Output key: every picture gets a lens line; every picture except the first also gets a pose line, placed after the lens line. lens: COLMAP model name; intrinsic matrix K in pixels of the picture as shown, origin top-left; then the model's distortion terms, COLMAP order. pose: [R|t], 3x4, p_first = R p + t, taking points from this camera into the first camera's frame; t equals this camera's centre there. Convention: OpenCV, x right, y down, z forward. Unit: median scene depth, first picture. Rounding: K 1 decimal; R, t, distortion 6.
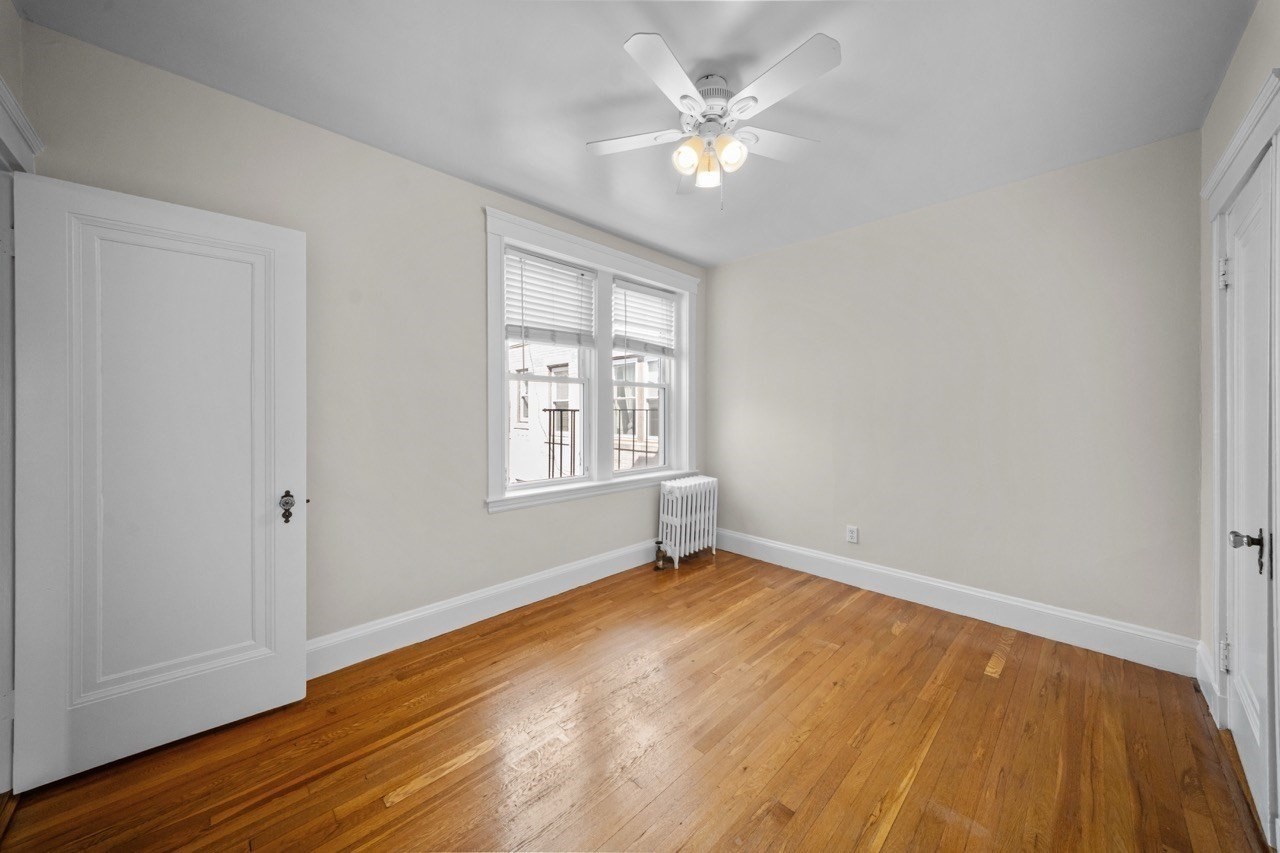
lens RADIAL K [[449.3, 0, 638.1], [0, 449.3, 408.4], [0, 0, 1]] dist [0.000889, -0.000133]
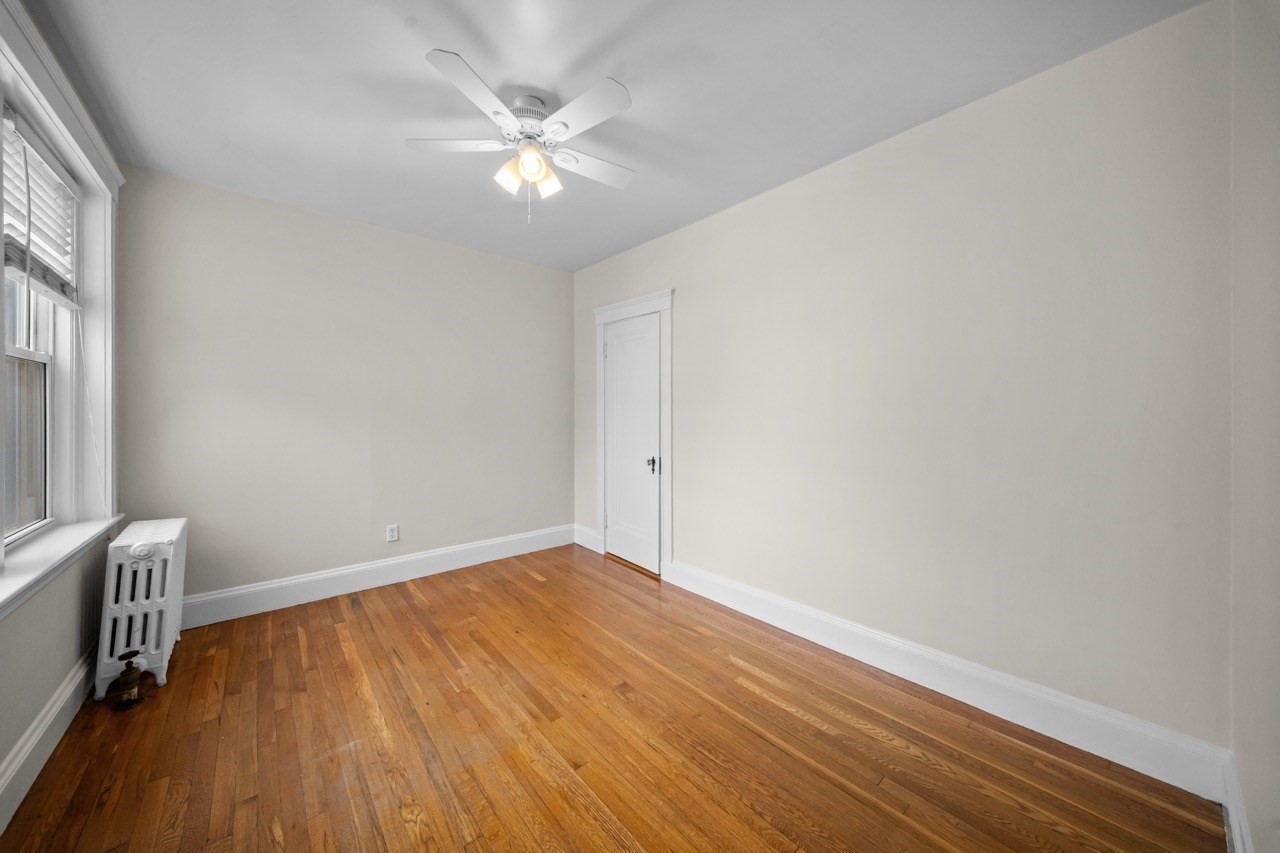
lens RADIAL K [[449.3, 0, 638.1], [0, 449.3, 408.4], [0, 0, 1]] dist [0.000889, -0.000133]
pose [[0.043526, 0.008963, 0.999012, -0.597018], [-0.005940, 0.999944, -0.008712, 0.005464], [-0.999035, -0.005555, 0.043577, 0.471153]]
